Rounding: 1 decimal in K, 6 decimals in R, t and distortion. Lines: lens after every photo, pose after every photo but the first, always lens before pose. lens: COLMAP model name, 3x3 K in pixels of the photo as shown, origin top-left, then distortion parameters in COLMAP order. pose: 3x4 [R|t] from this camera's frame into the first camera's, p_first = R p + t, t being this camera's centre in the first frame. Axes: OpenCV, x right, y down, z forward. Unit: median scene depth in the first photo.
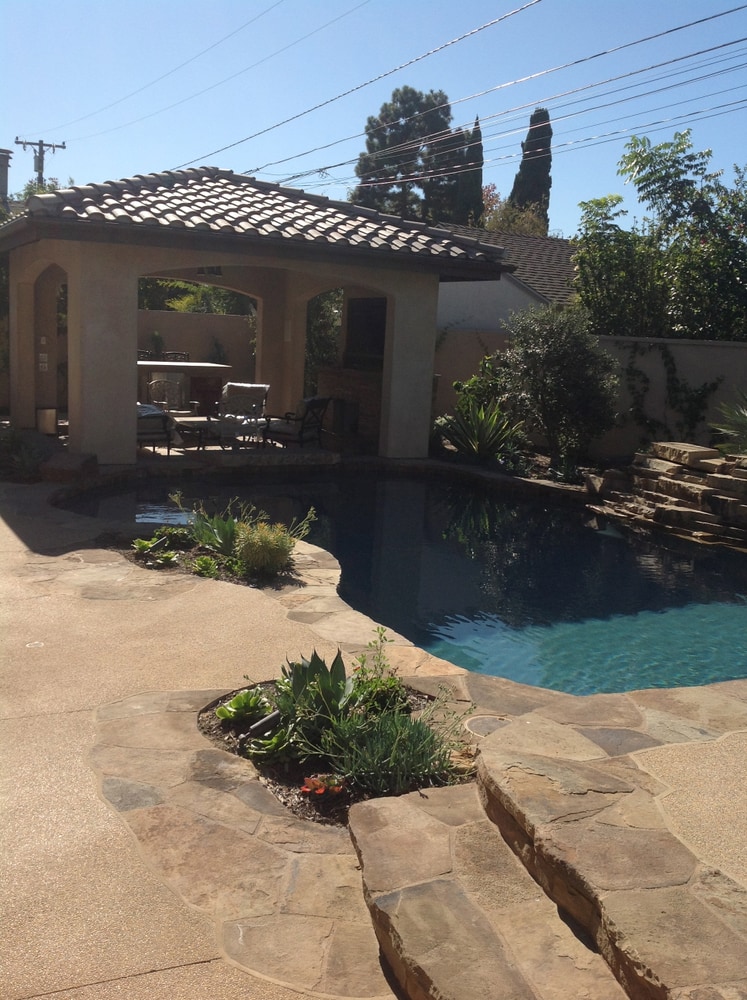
lens RADIAL K [[998.8, 0, 373.5], [0, 998.8, 500.0], [0, 0, 1]] dist [0.207760, -0.298753]
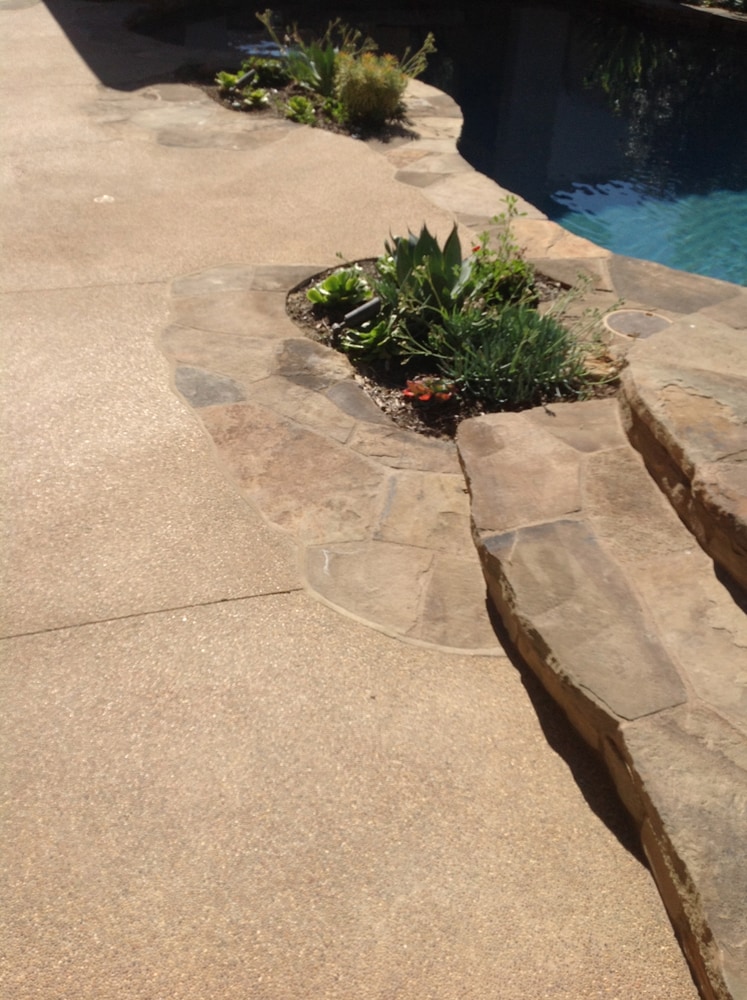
lens RADIAL K [[1022.1, 0, 376.2], [0, 1022.1, 526.6], [0, 0, 1]] dist [0.186257, -0.417239]
pose [[0.993797, 0.060879, -0.093069, -0.006403], [-0.015456, 0.904347, 0.426519, 0.019275], [0.110133, -0.422435, 0.899678, 0.173861]]
